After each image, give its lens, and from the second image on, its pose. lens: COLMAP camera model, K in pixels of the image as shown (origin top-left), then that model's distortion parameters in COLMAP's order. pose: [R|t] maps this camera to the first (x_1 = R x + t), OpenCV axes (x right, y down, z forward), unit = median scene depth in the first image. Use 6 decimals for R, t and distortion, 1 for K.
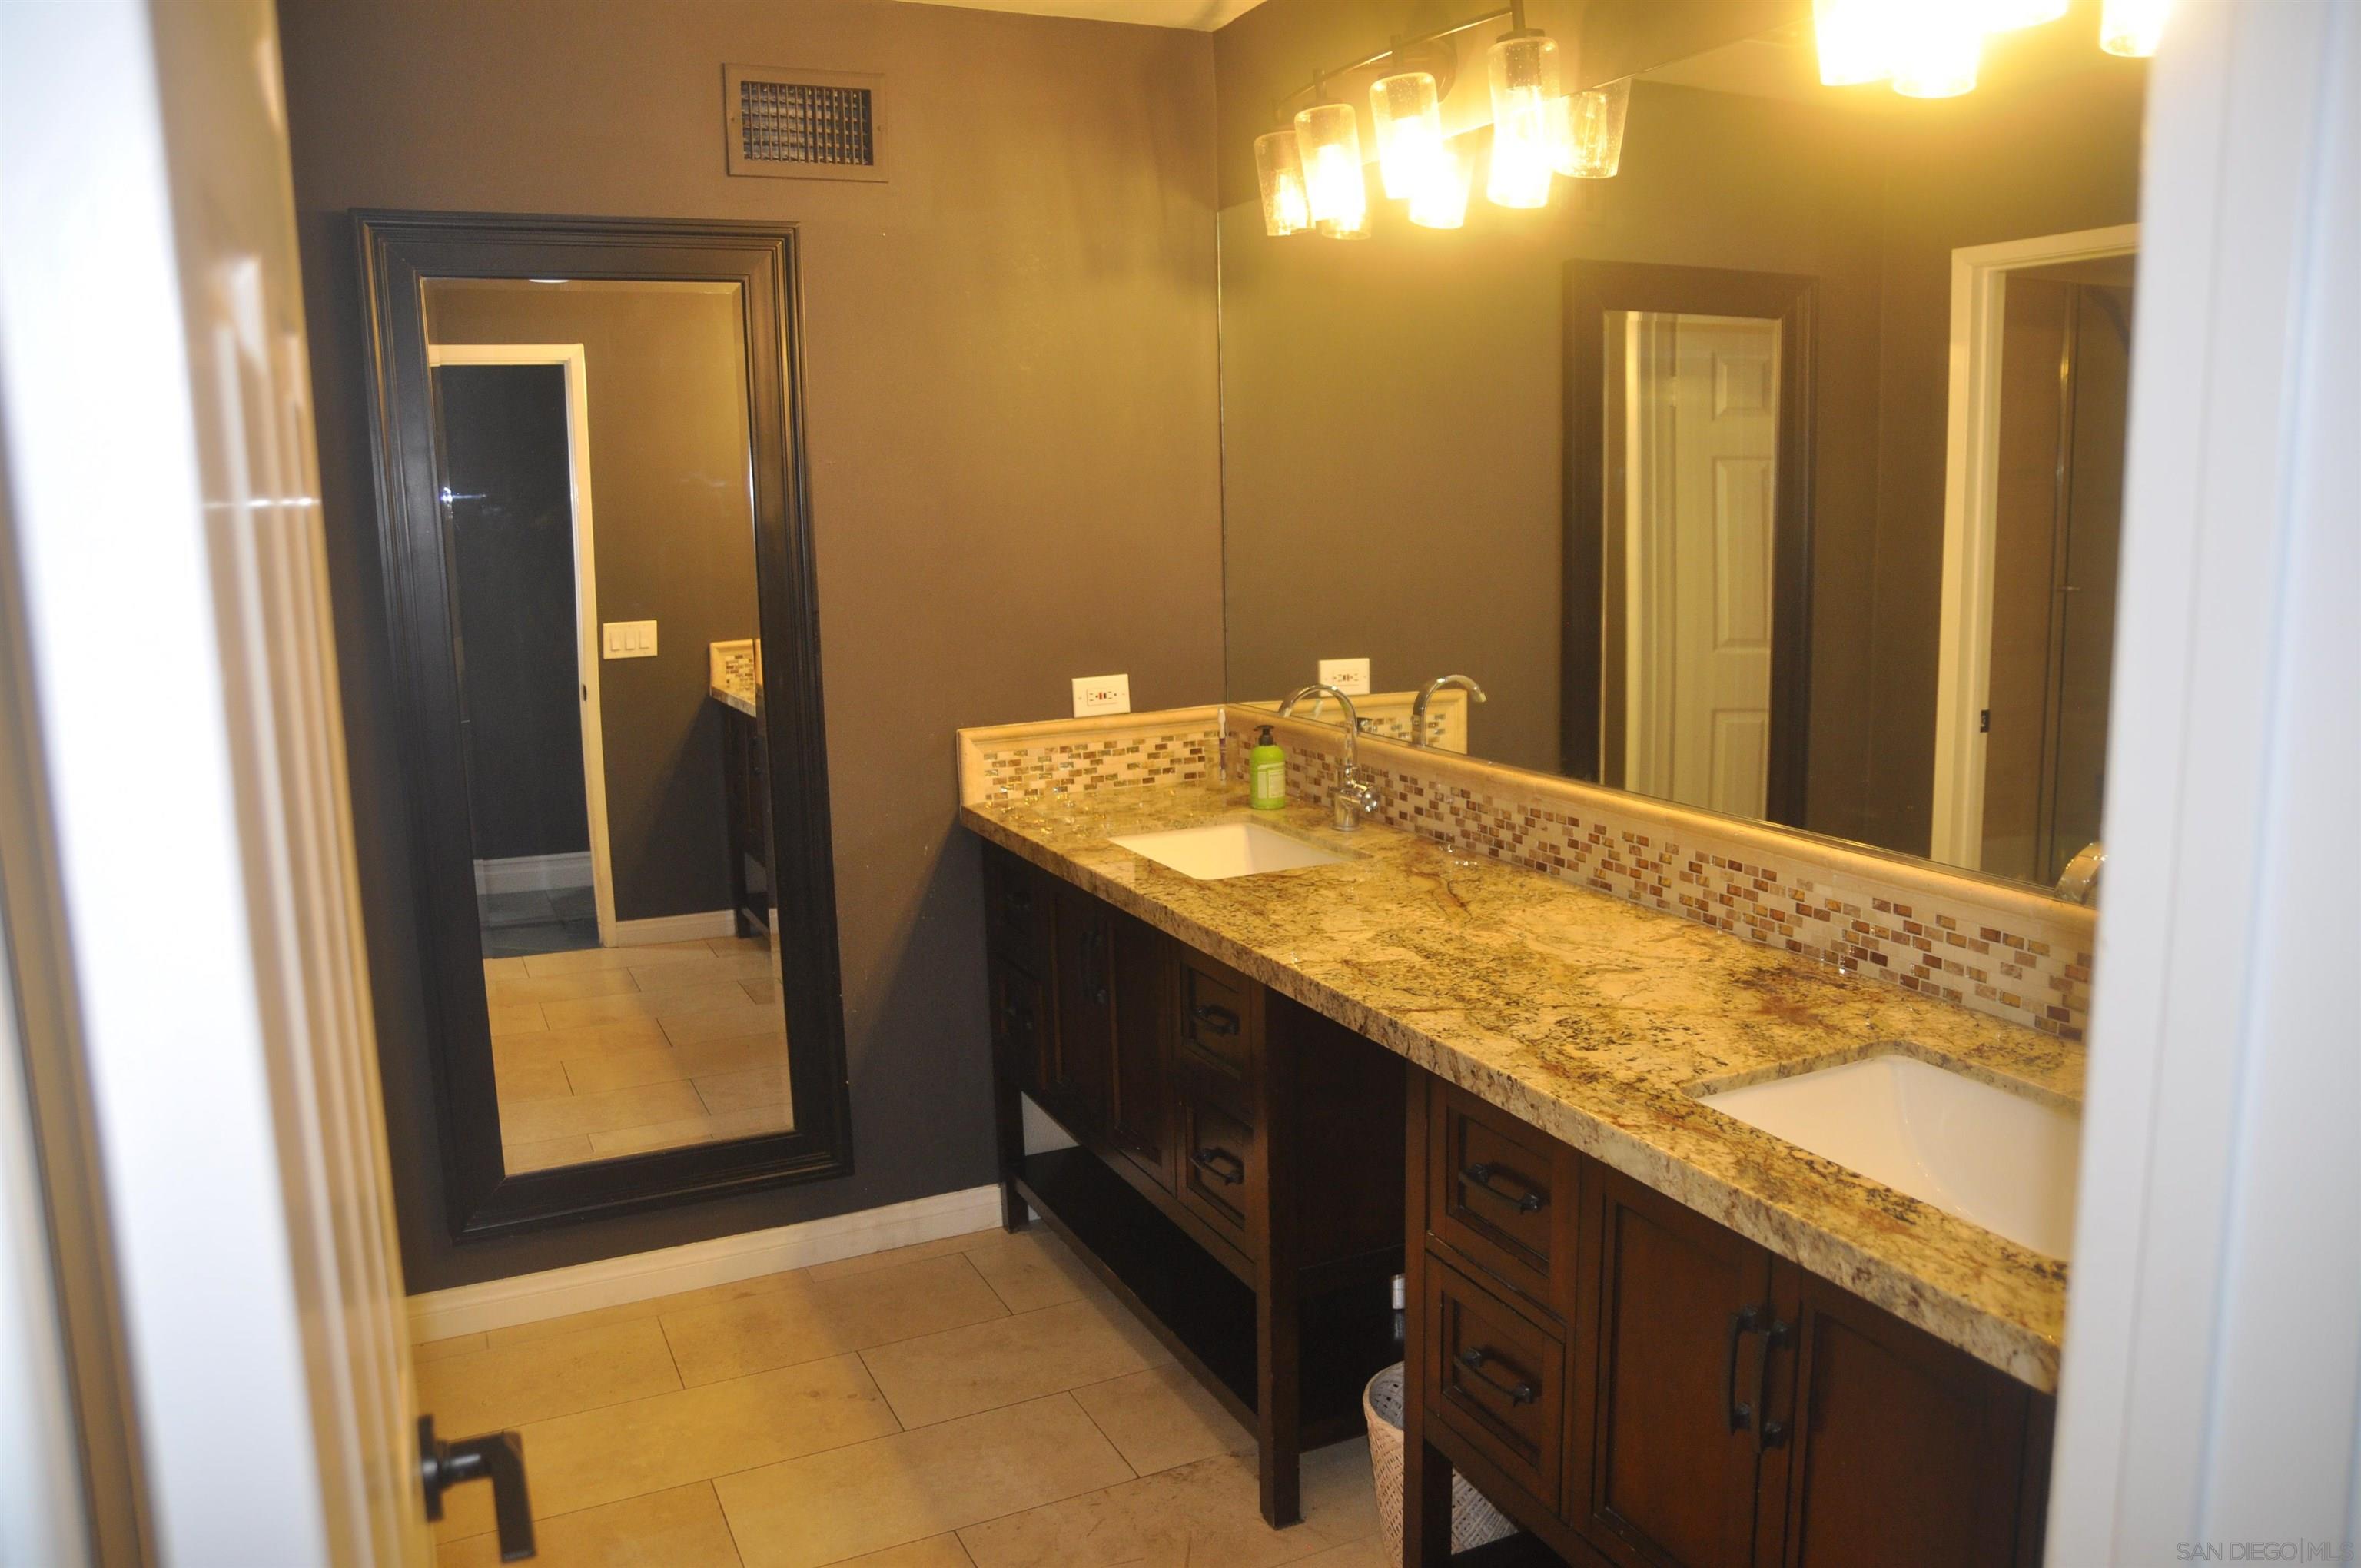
lens RADIAL K [[1733.0, 0, 1192.0], [0, 1733.0, 776.2], [0, 0, 1]] dist [-0.128570, 0.129491]
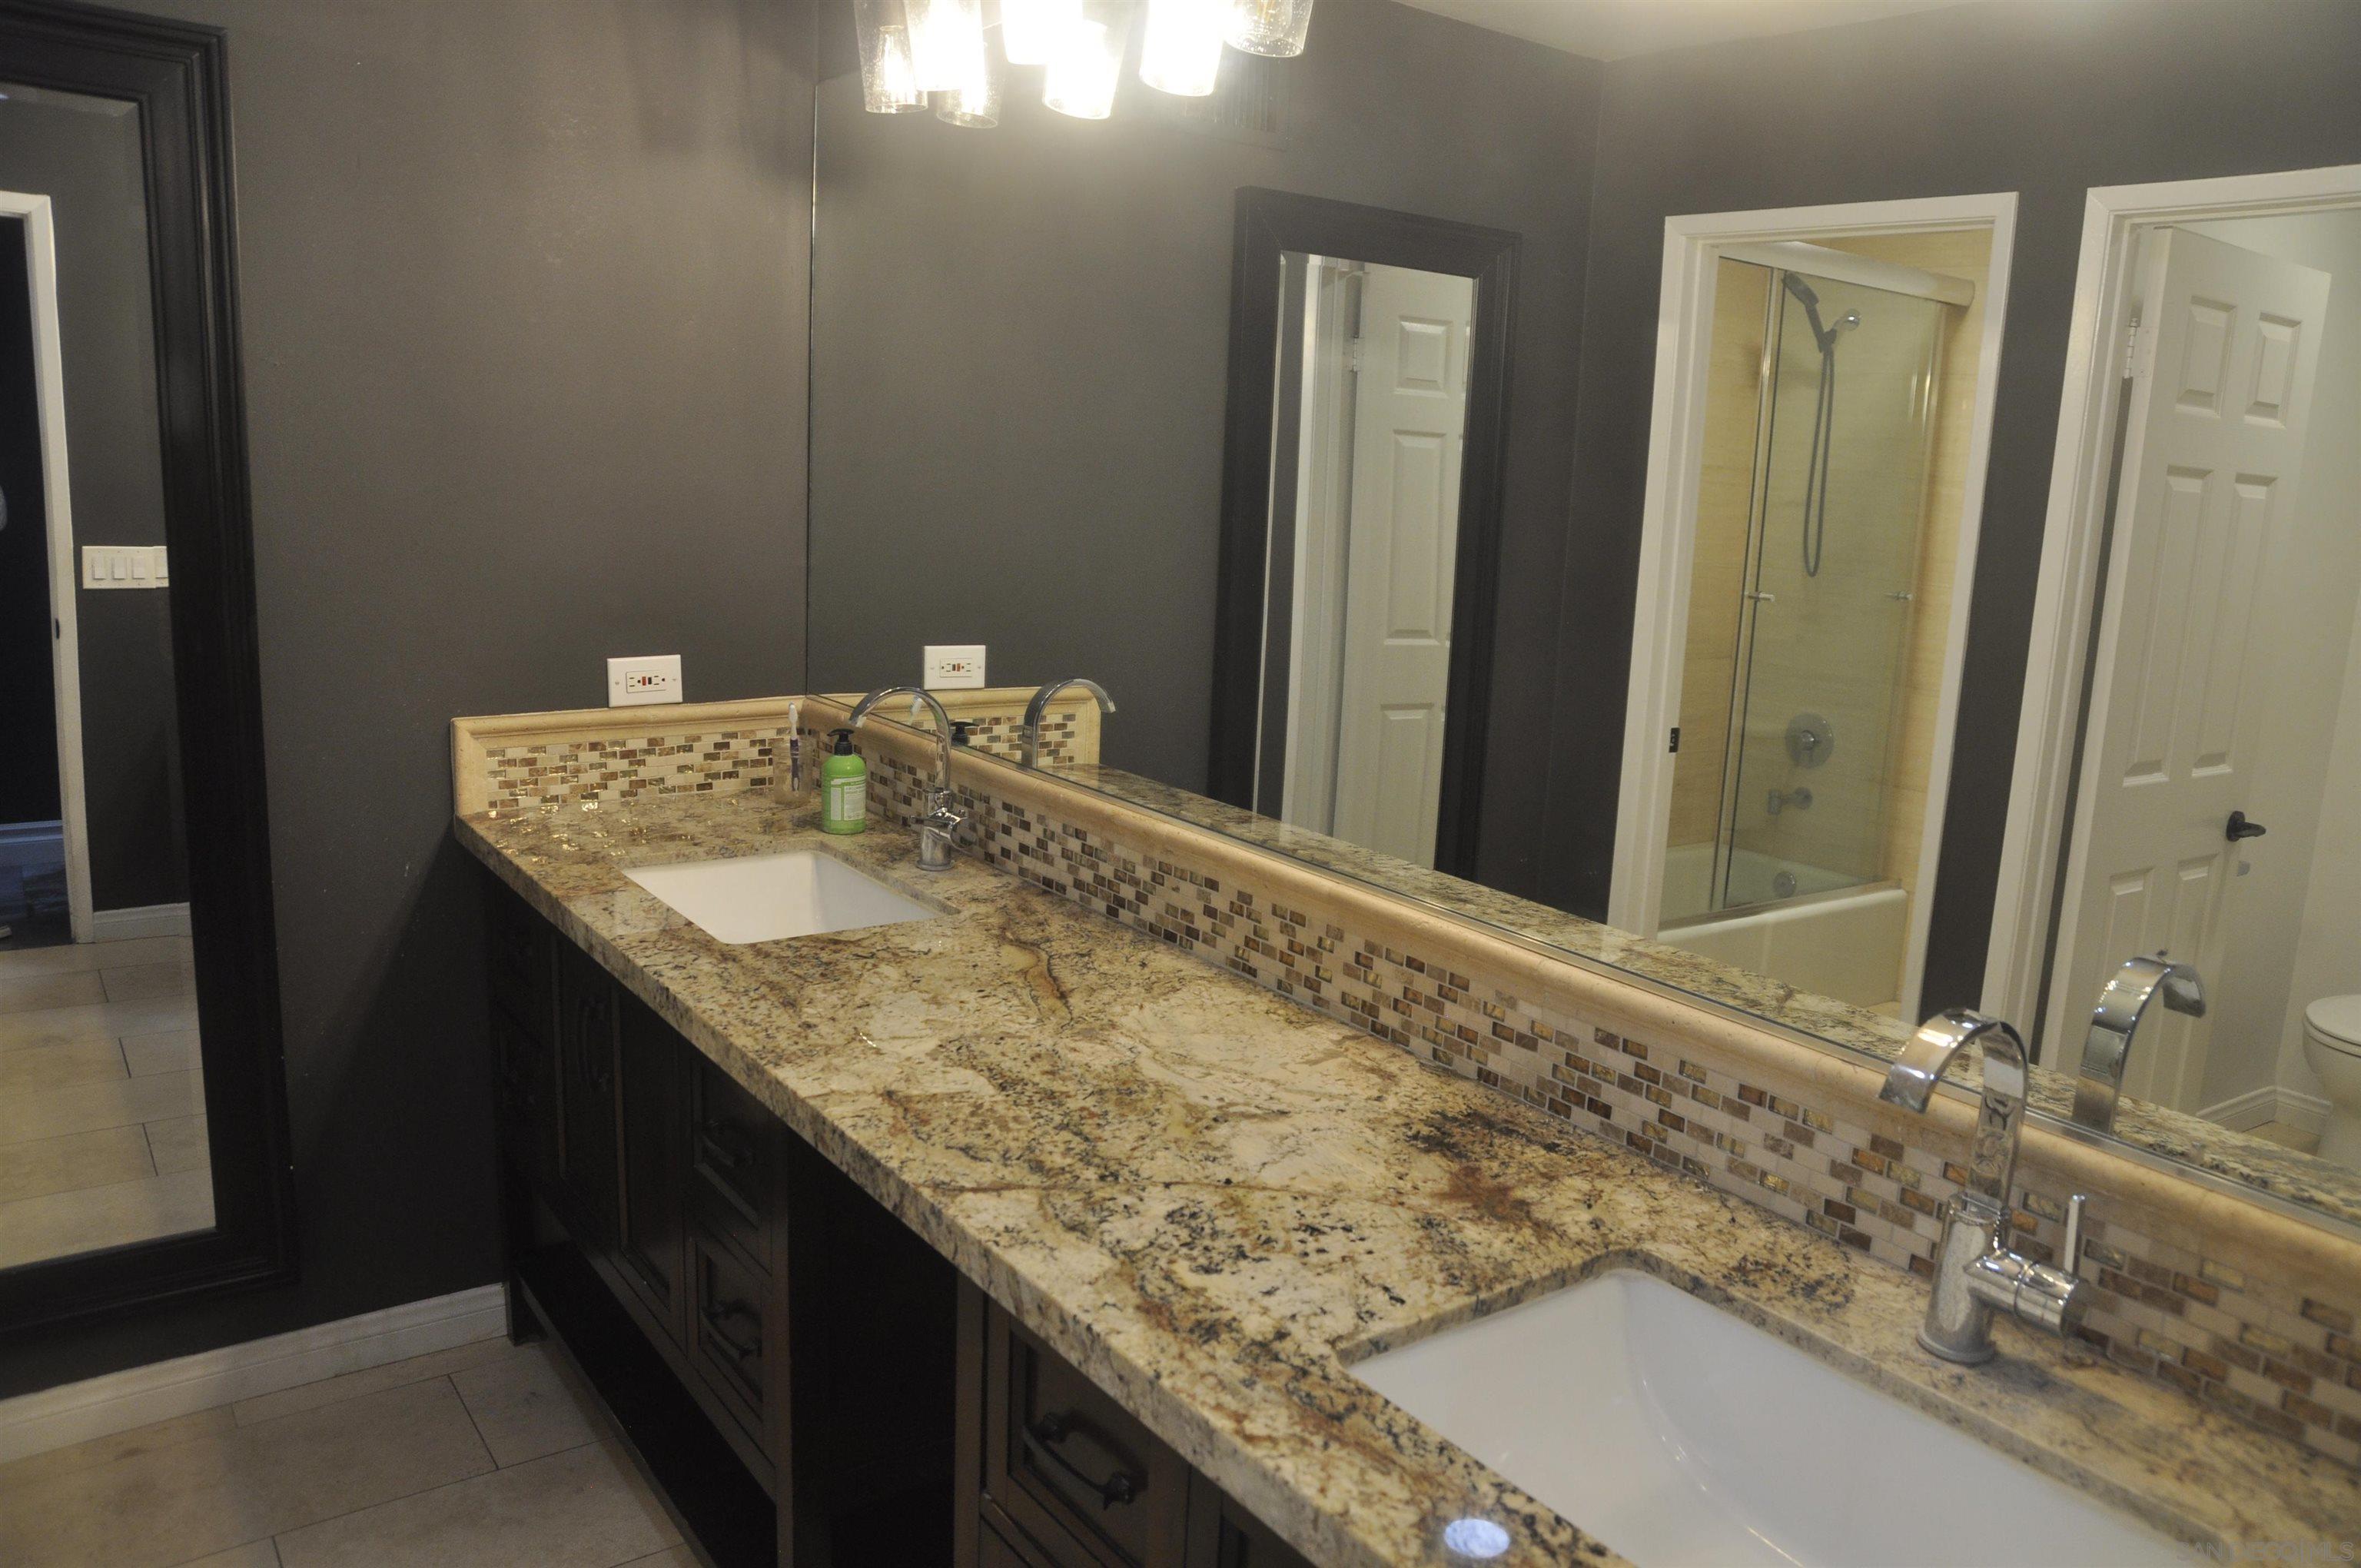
lens RADIAL K [[1733.0, 0, 1192.0], [0, 1733.0, 776.2], [0, 0, 1]] dist [-0.128570, 0.129491]
pose [[0.980841, 0.032173, 0.192137, 0.065352], [-0.037201, 0.999052, 0.022614, -0.043082], [-0.191227, -0.029328, 0.981108, 0.252358]]
